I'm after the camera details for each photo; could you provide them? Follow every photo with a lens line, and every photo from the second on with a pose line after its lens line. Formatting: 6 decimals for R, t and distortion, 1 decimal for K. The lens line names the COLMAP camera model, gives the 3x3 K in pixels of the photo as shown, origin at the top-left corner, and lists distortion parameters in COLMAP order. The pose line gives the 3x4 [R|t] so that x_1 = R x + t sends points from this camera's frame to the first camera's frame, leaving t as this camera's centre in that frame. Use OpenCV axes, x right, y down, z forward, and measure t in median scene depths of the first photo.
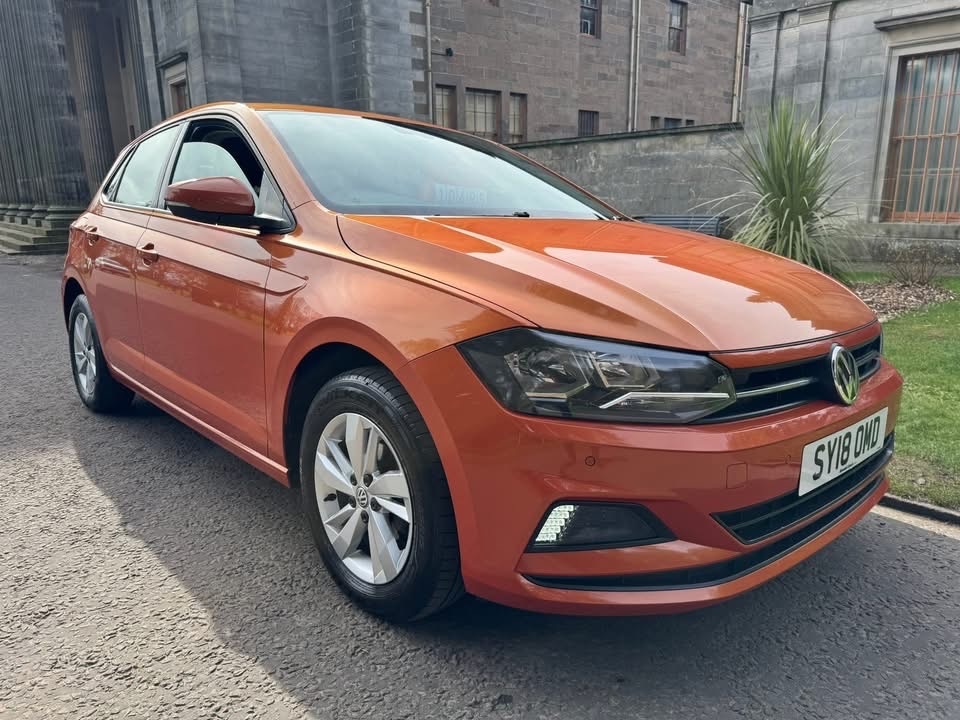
lens RADIAL K [[684.4, 0, 477.5], [0, 684.4, 364.0], [0, 0, 1]] dist [0.022007, -0.026160]
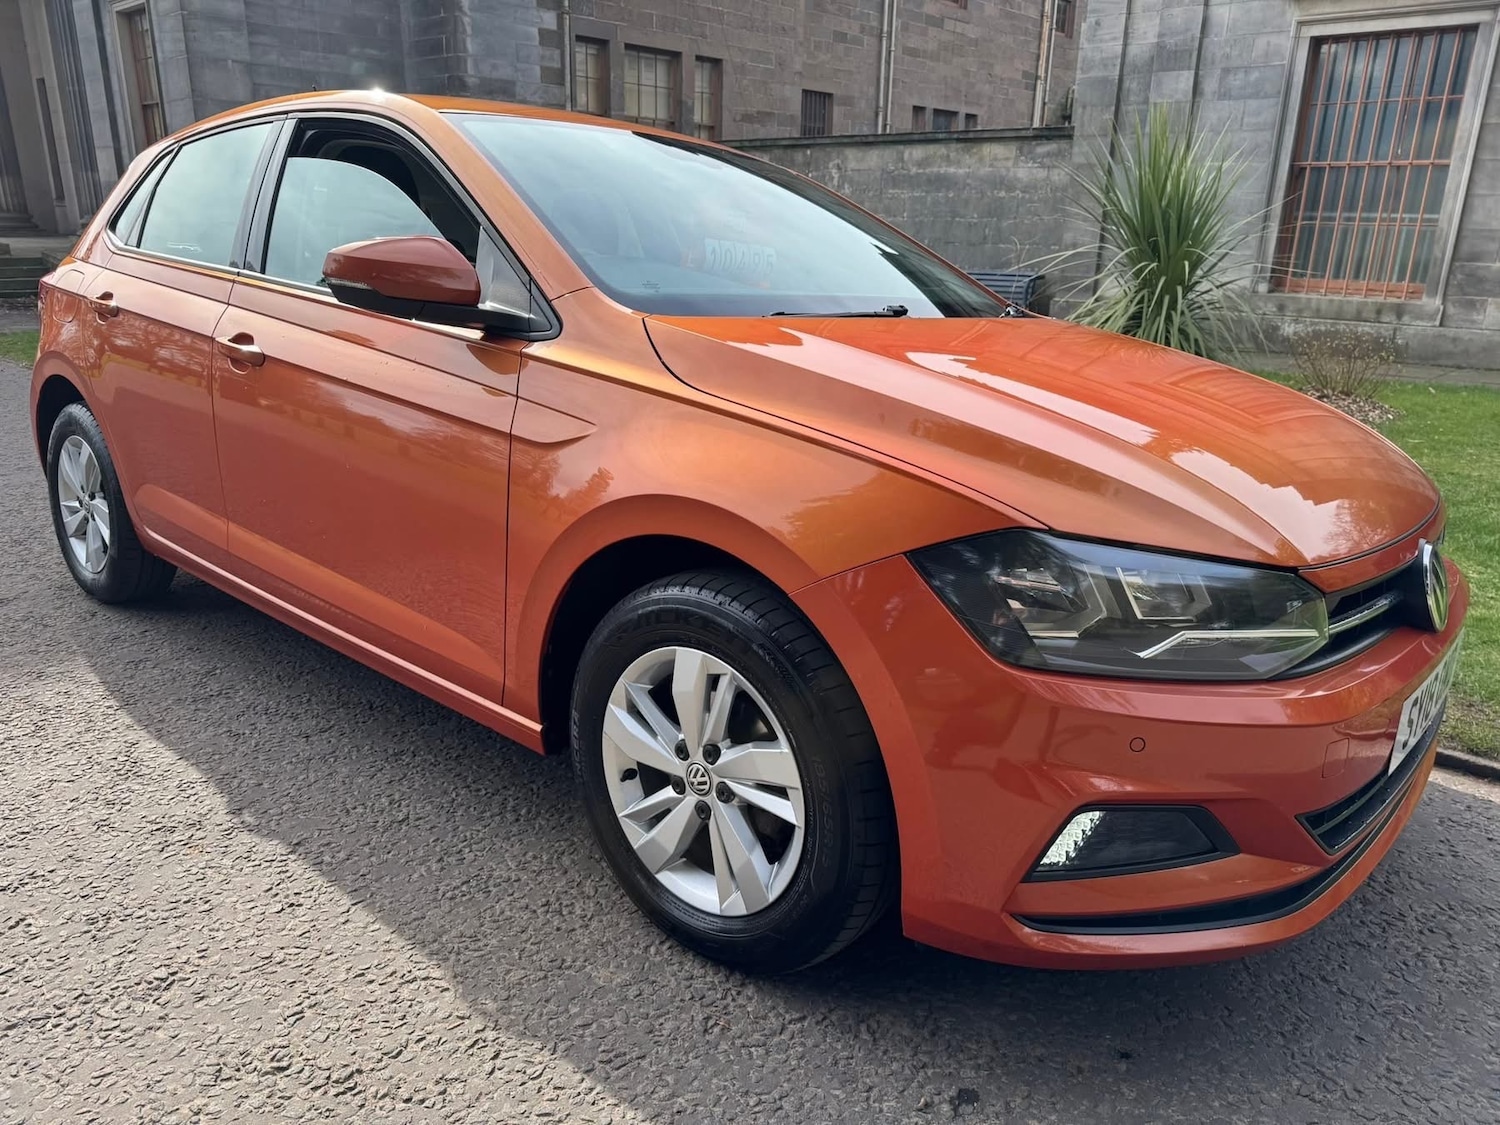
lens RADIAL K [[1069.4, 0, 741.8], [0, 1069.4, 568.4], [0, 0, 1]] dist [0.022007, -0.026160]
pose [[0.993751, 0.000522, 0.111621, -0.159369], [-0.008685, 0.997319, 0.072660, -0.046286], [-0.111284, -0.073175, 0.991091, 0.028711]]
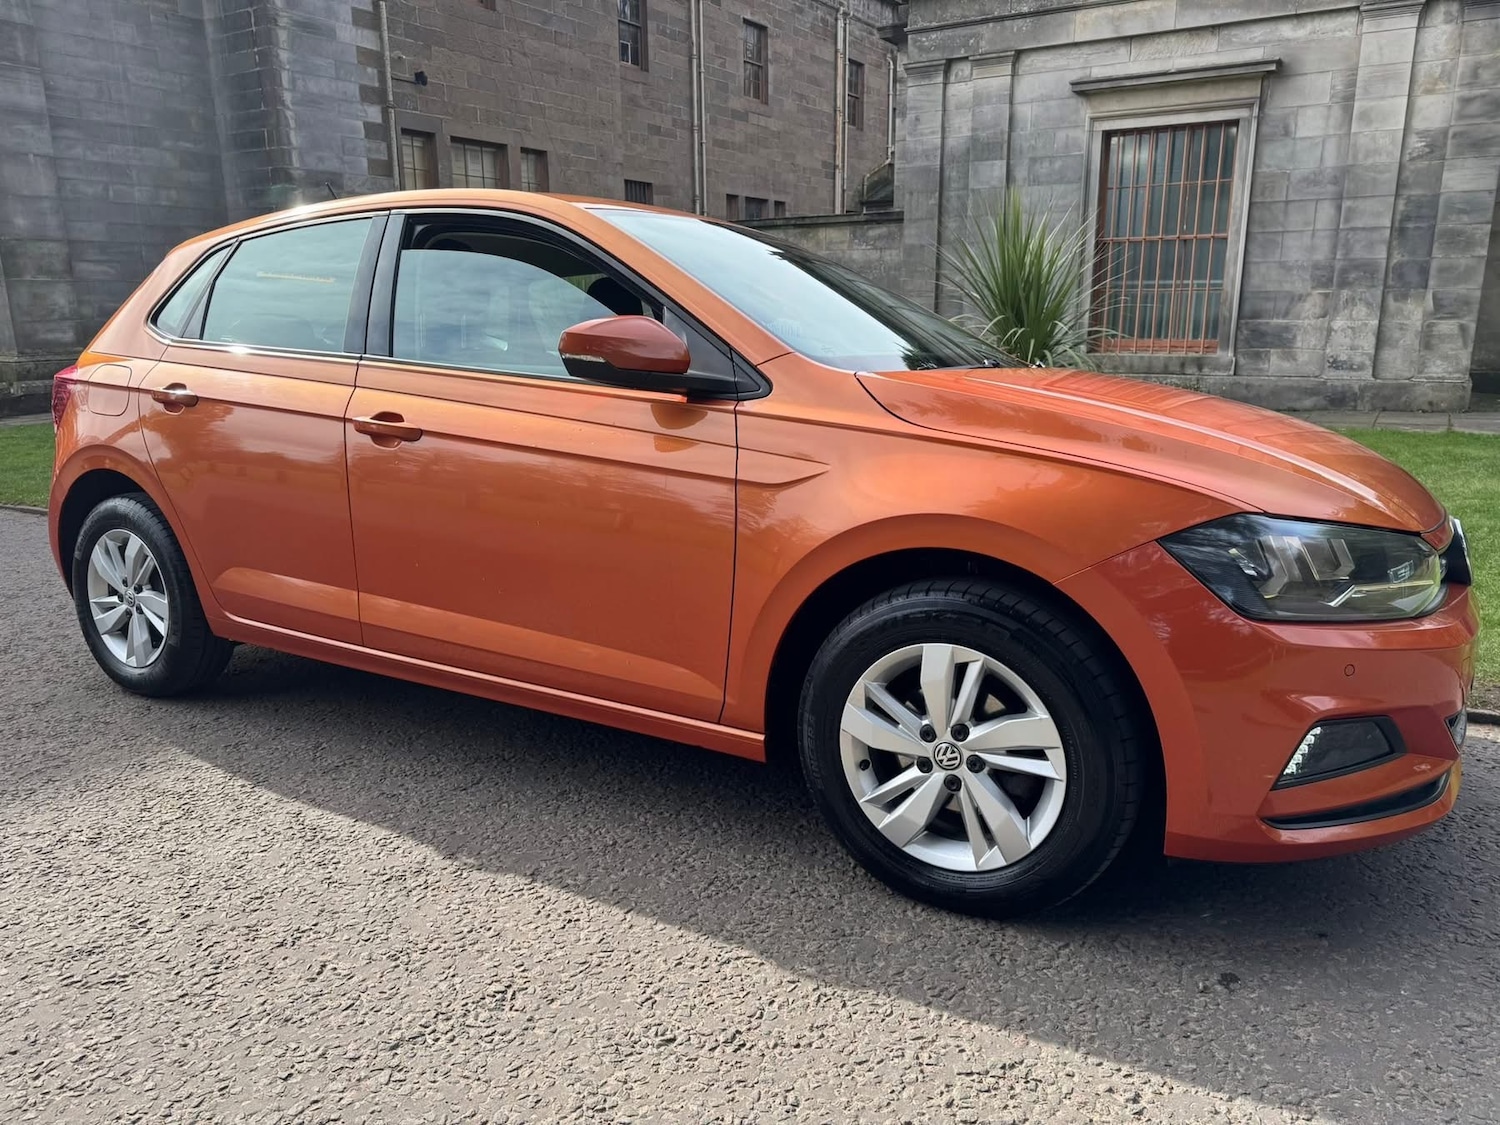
lens RADIAL K [[1069.4, 0, 753.5], [0, 1069.4, 566.0], [0, 0, 1]] dist [0.022007, -0.026160]
pose [[0.956212, -0.063036, 0.285807, -0.456069], [0.064239, 0.997921, 0.005173, -0.019381], [-0.285539, 0.013414, 0.958273, -0.028053]]
